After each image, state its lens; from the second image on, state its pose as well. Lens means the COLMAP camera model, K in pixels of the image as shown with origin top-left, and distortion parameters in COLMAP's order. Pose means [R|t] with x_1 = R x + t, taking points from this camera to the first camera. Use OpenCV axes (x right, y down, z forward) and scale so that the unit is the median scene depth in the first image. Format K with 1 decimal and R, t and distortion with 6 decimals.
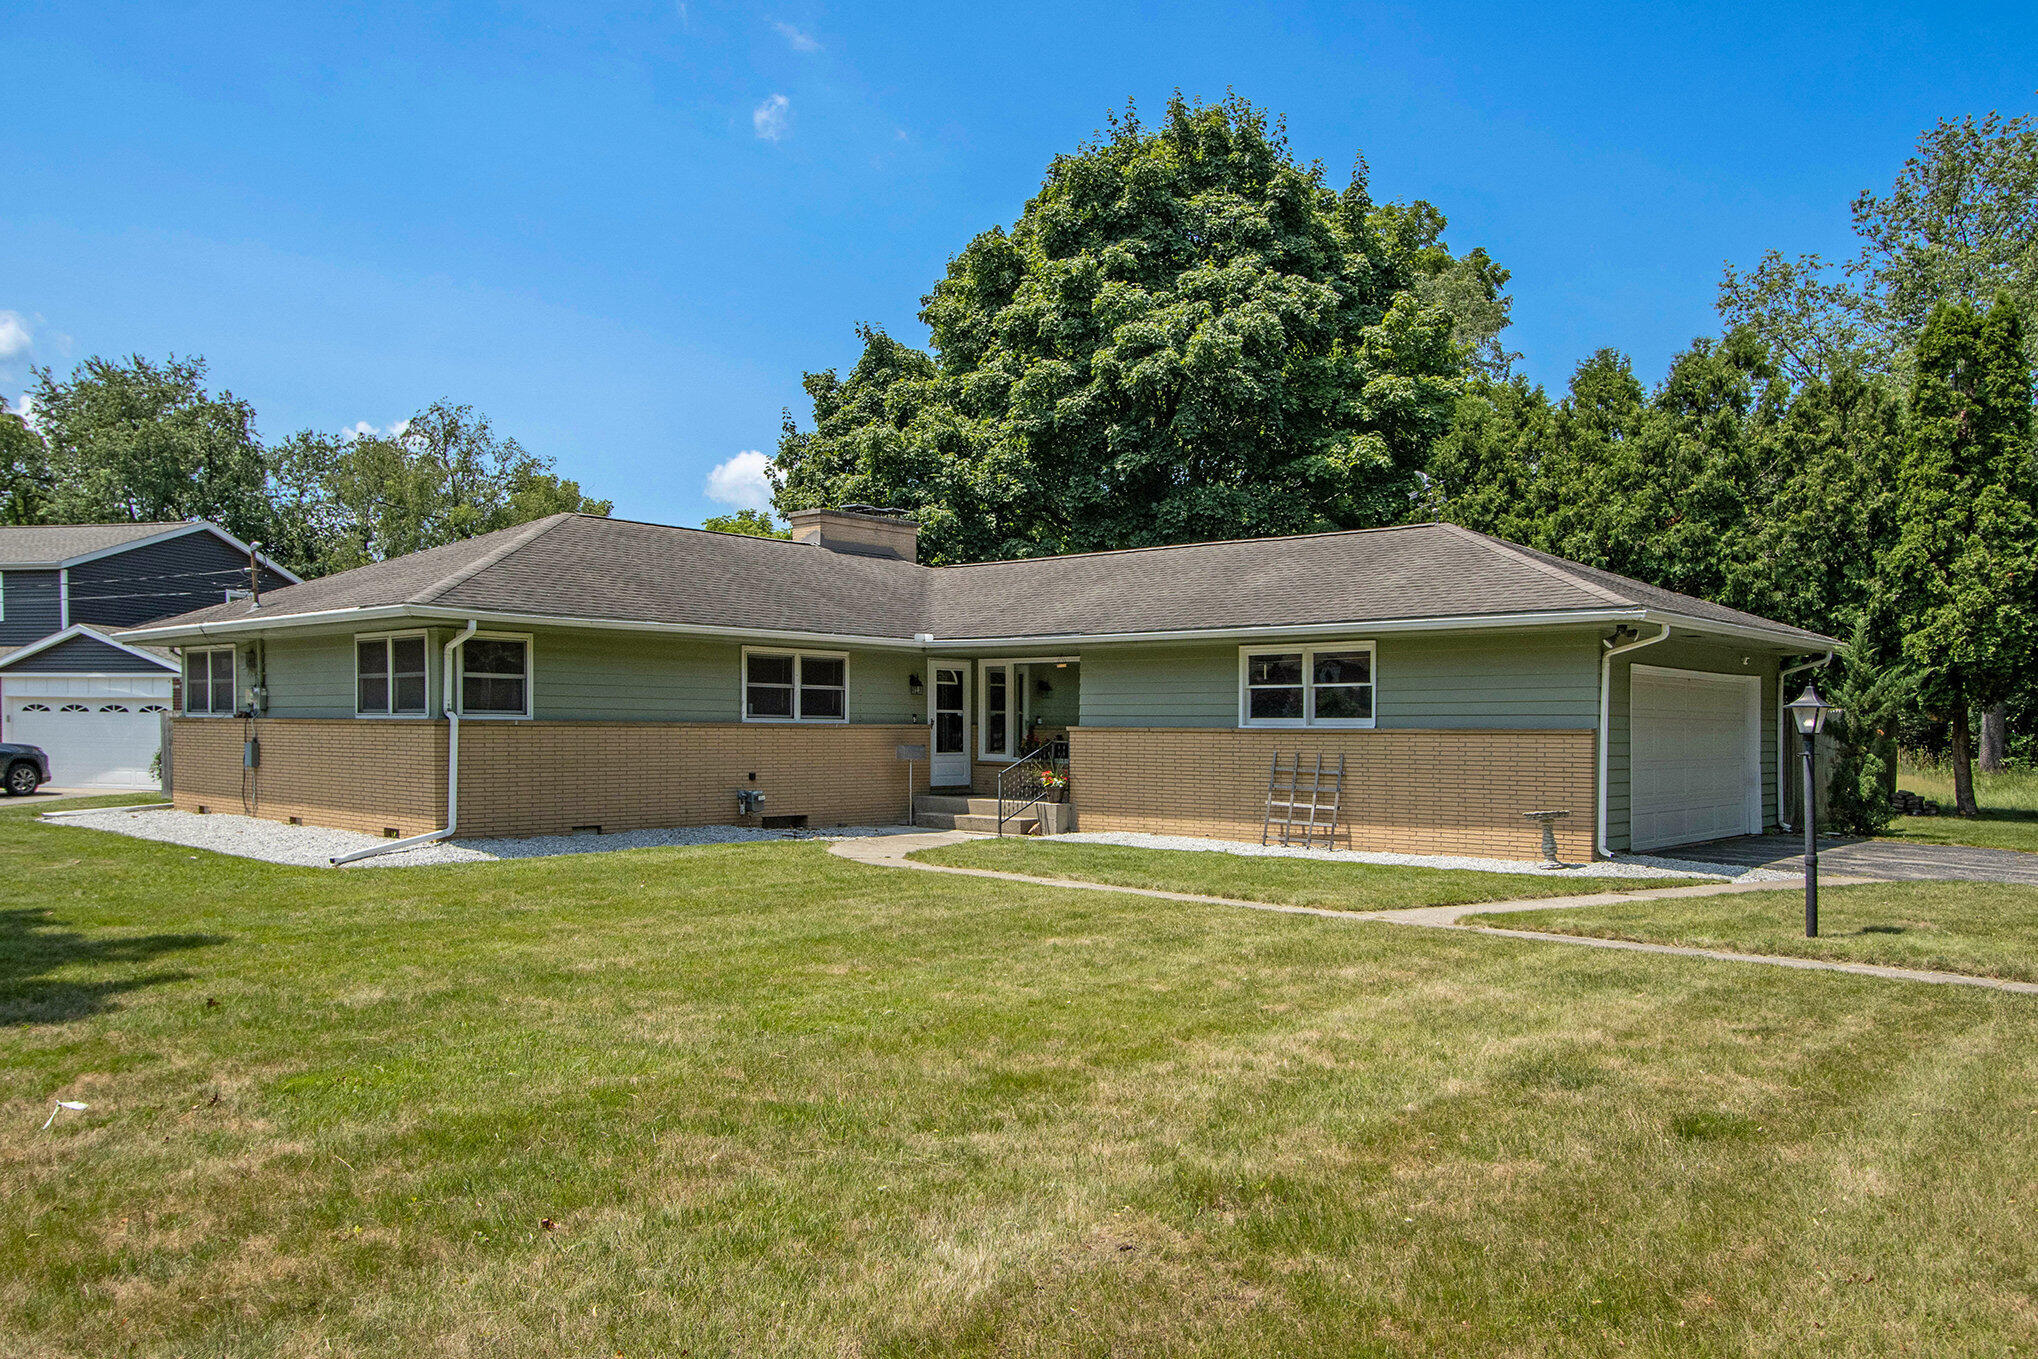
lens RADIAL K [[1480.1, 0, 1013.3], [0, 1480.1, 681.1], [0, 0, 1]] dist [0.007868, -0.000661]
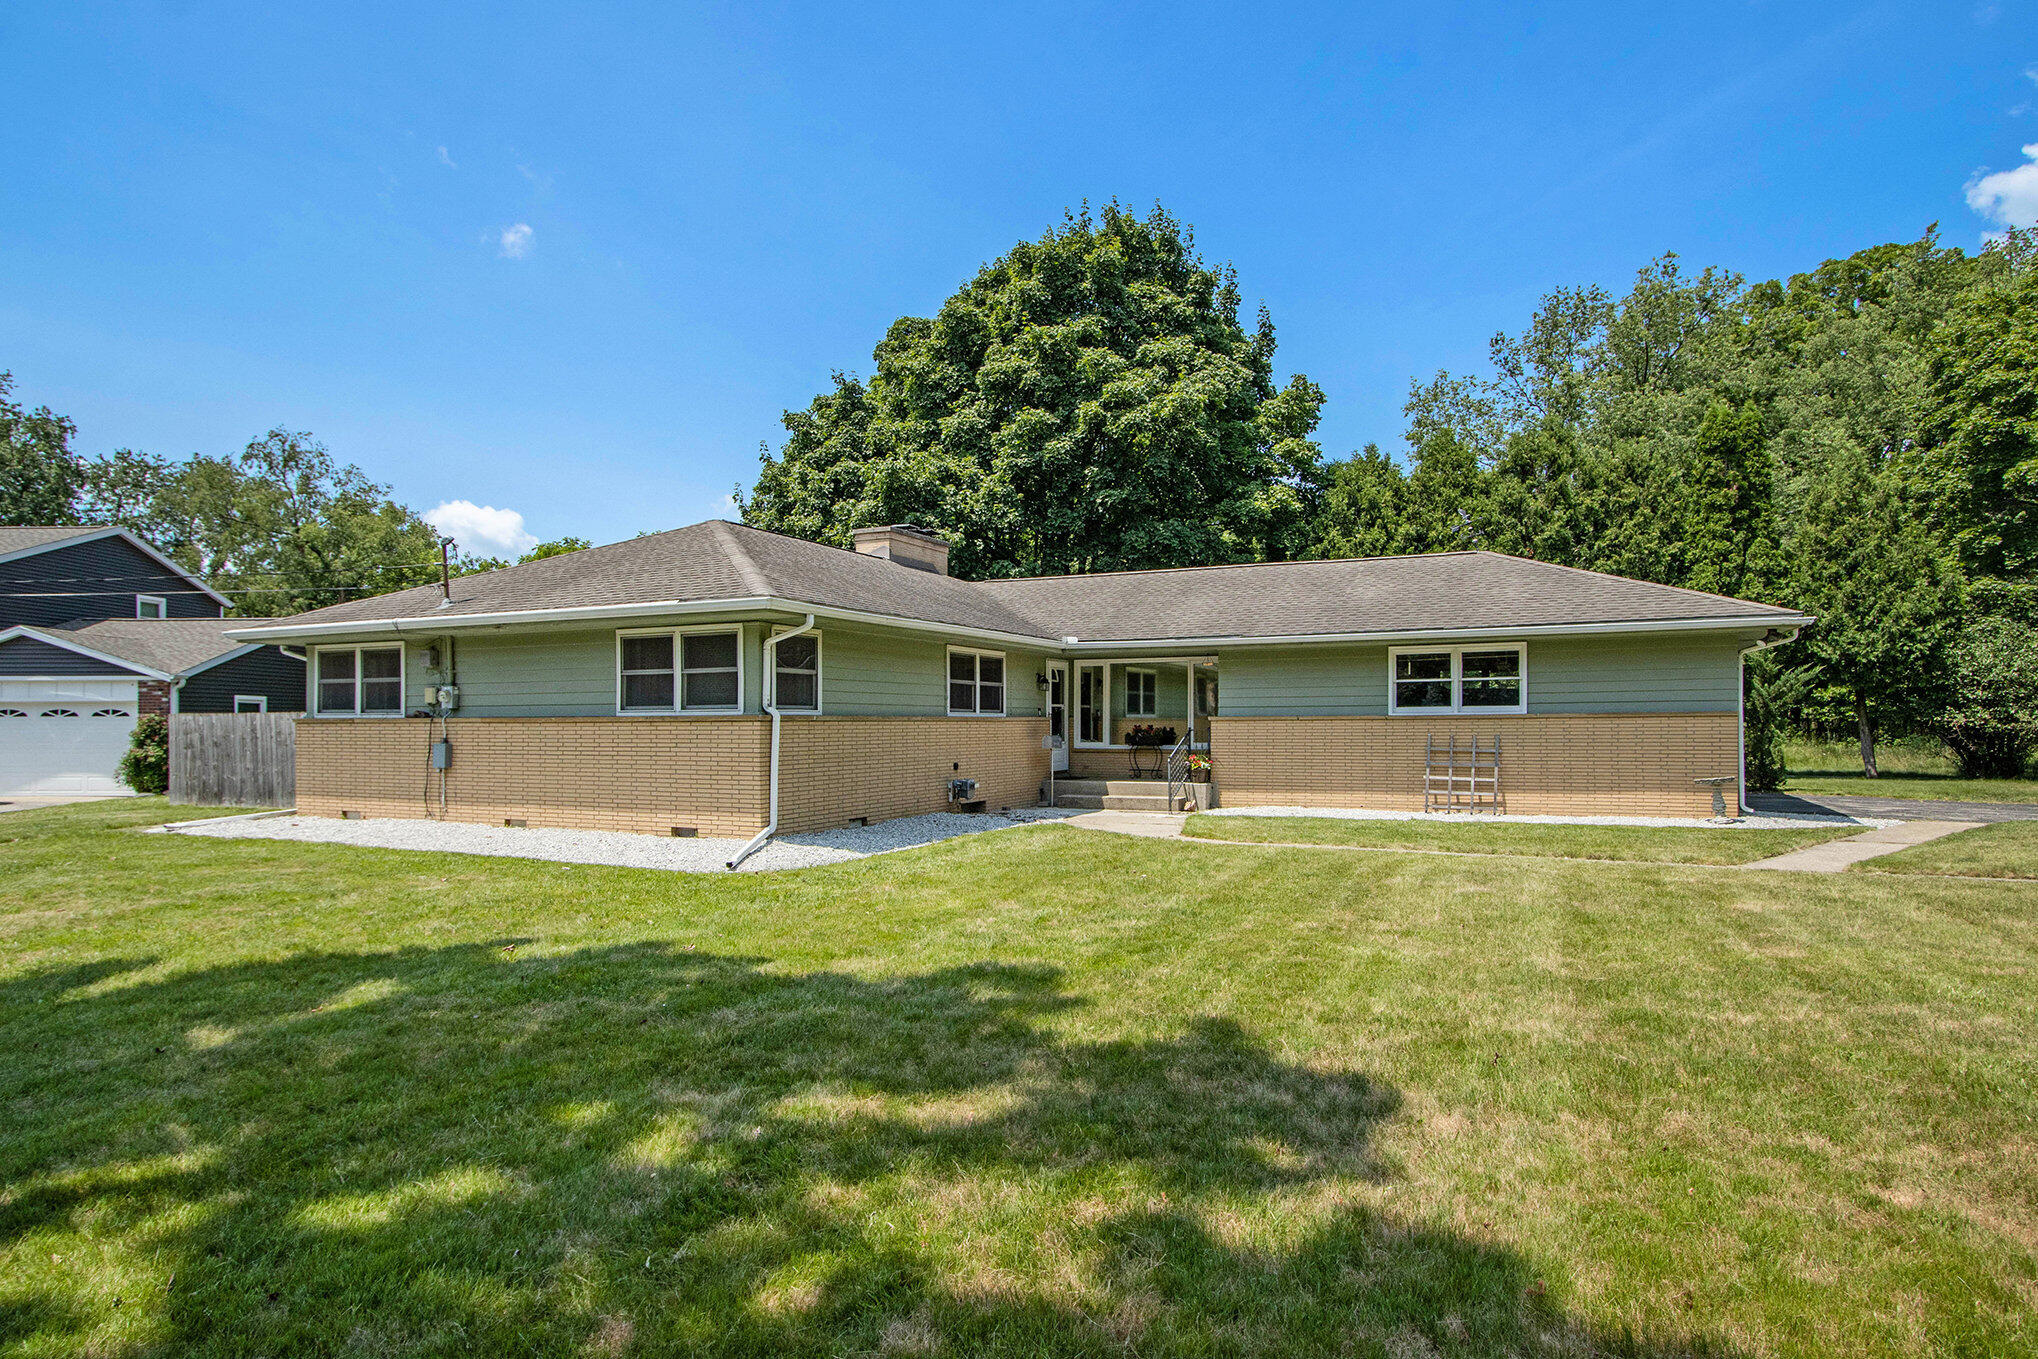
lens RADIAL K [[1142.6, 0, 1025.6], [0, 1142.6, 693.7], [0, 0, 1]] dist [-0.017419, 0.005929]
pose [[0.958906, -0.006183, 0.283658, -0.338595], [0.004377, 0.999966, 0.007001, 0.005521], [-0.283691, -0.005472, 0.958900, 0.174232]]
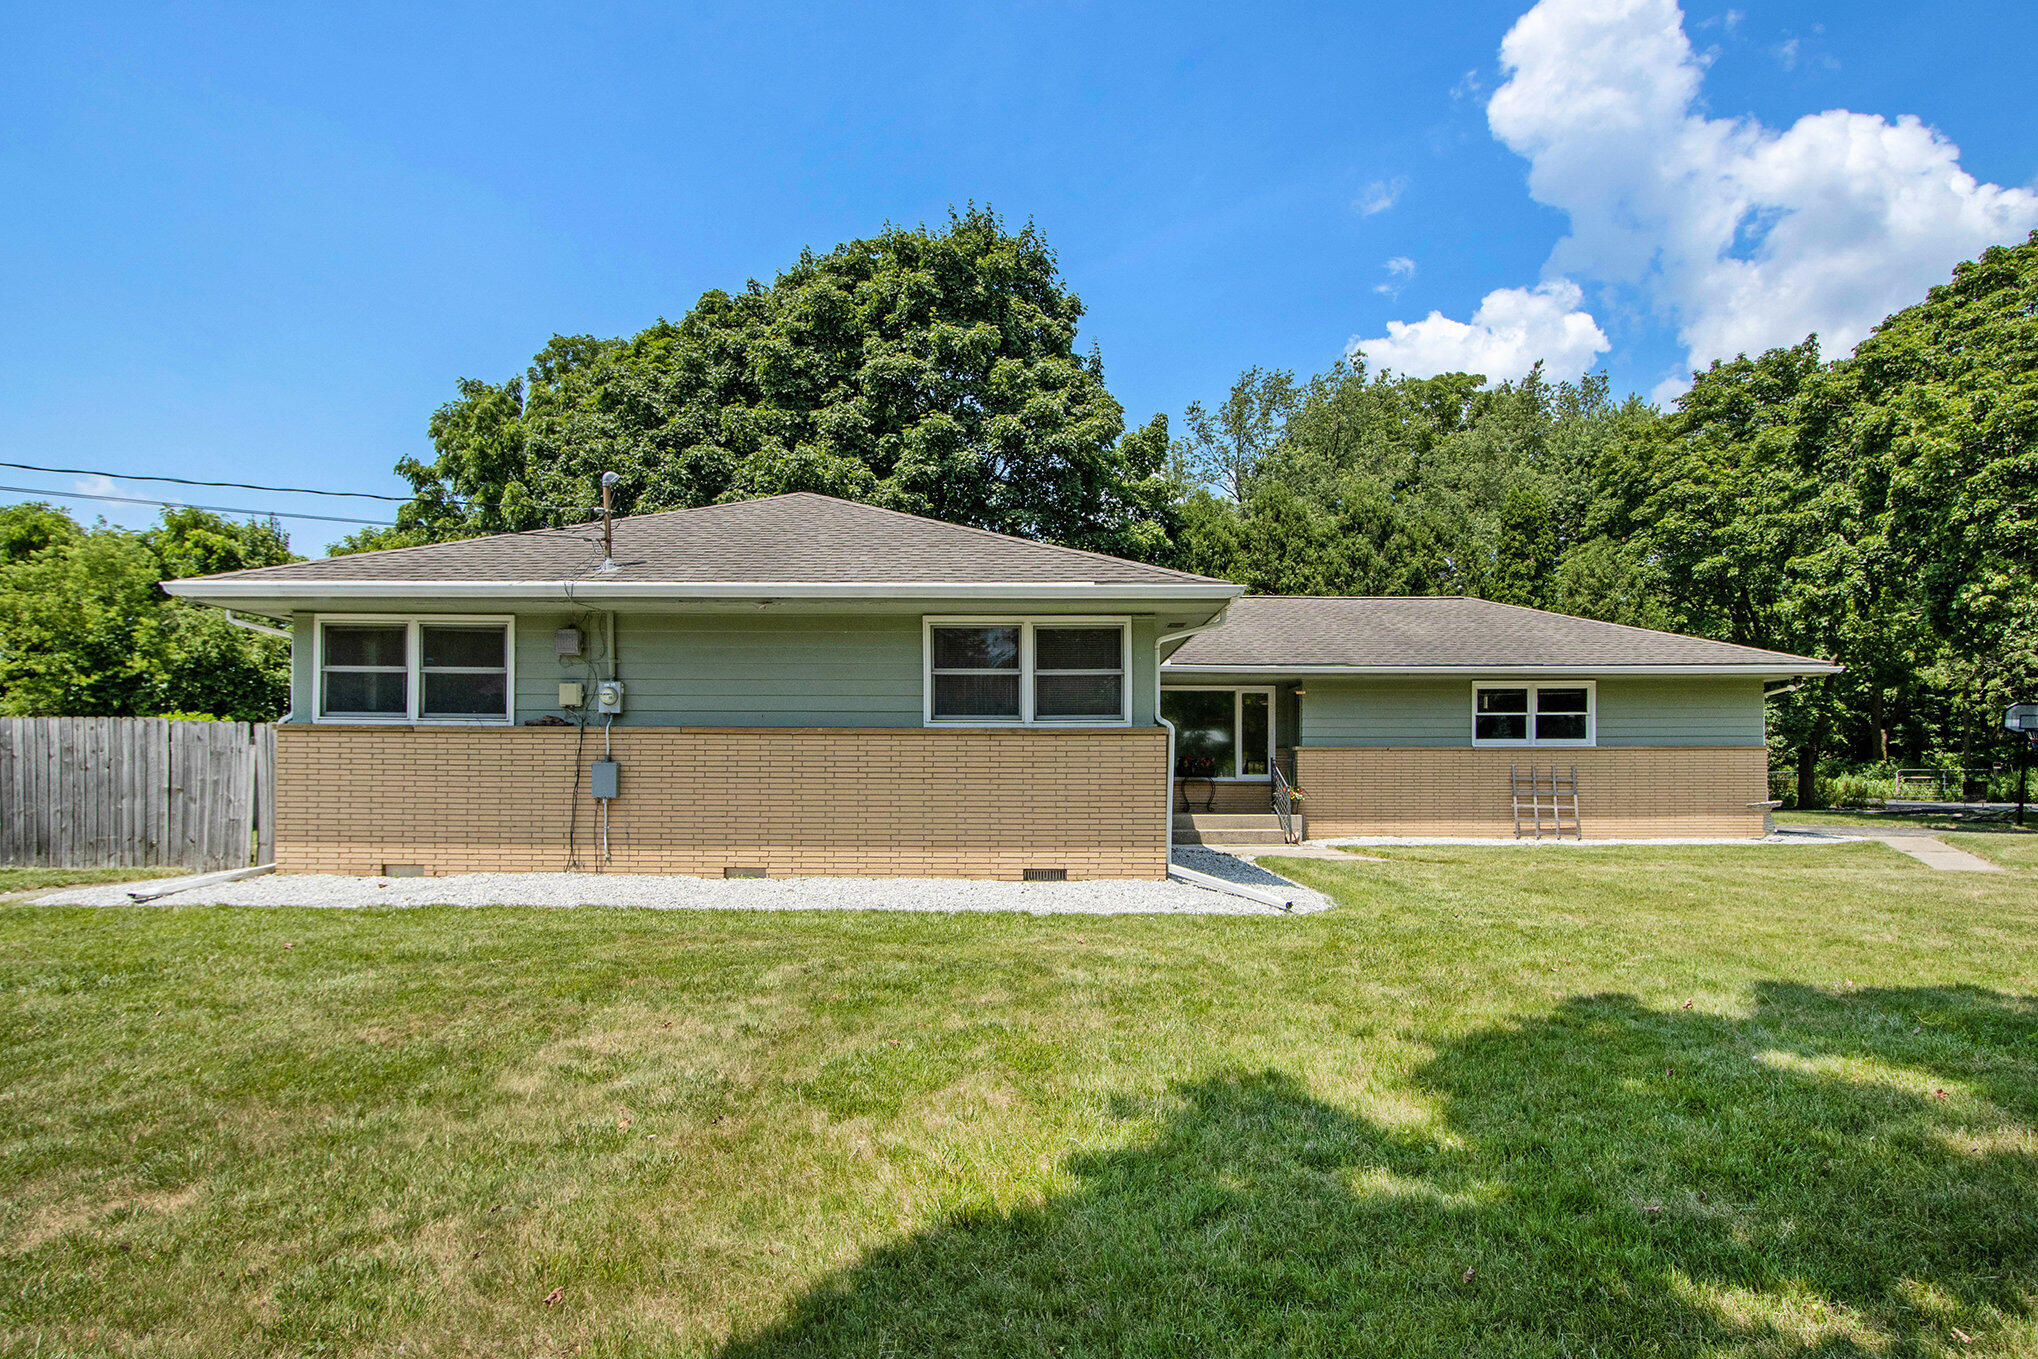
lens RADIAL K [[1170.2, 0, 1021.0], [0, 1170.2, 697.2], [0, 0, 1]] dist [-0.015535, -0.000331]
pose [[0.753258, 0.033426, 0.656875, -0.679109], [-0.016389, 0.999352, -0.032059, 0.024079], [-0.657521, 0.013383, 0.753317, 0.442439]]
